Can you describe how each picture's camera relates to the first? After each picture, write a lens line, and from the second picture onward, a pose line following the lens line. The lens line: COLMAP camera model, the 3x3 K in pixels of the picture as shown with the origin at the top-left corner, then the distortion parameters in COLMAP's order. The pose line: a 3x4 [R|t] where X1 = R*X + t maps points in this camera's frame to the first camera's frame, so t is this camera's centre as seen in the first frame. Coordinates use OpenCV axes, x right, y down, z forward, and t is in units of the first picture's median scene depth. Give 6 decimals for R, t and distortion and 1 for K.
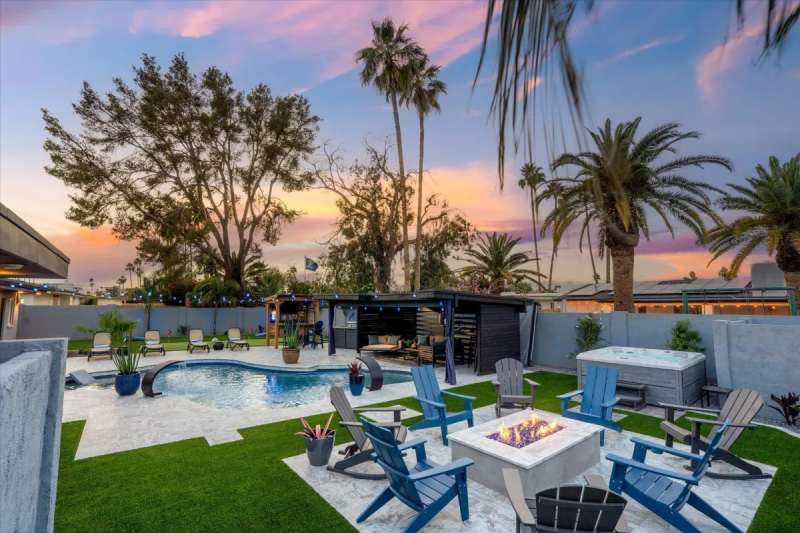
lens RADIAL K [[368.5, 0, 402.3], [0, 368.5, 263.2], [0, 0, 1]] dist [-0.036469, 0.005342]
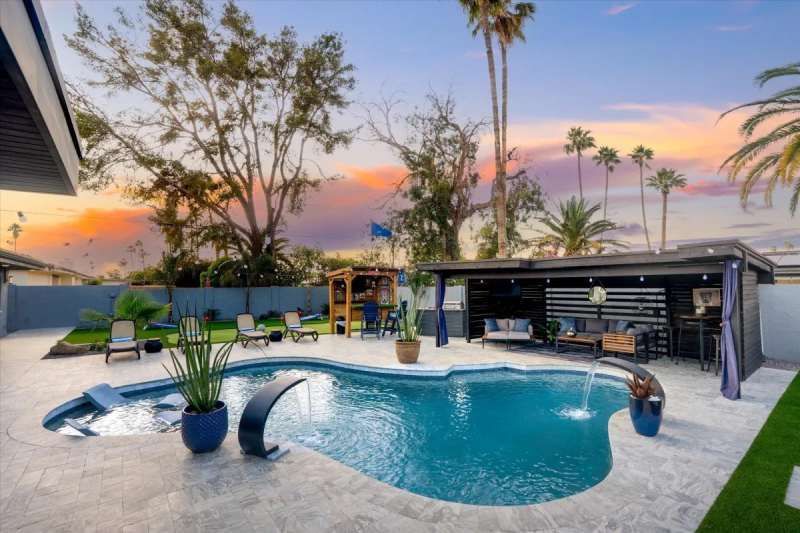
lens RADIAL K [[368.5, 0, 407.0], [0, 368.5, 263.0], [0, 0, 1]] dist [-0.036469, 0.005342]
pose [[0.999932, -0.008249, 0.008254, -0.145977], [0.007793, 0.998523, 0.053761, 0.023645], [-0.008686, -0.053693, 0.998520, 0.152415]]
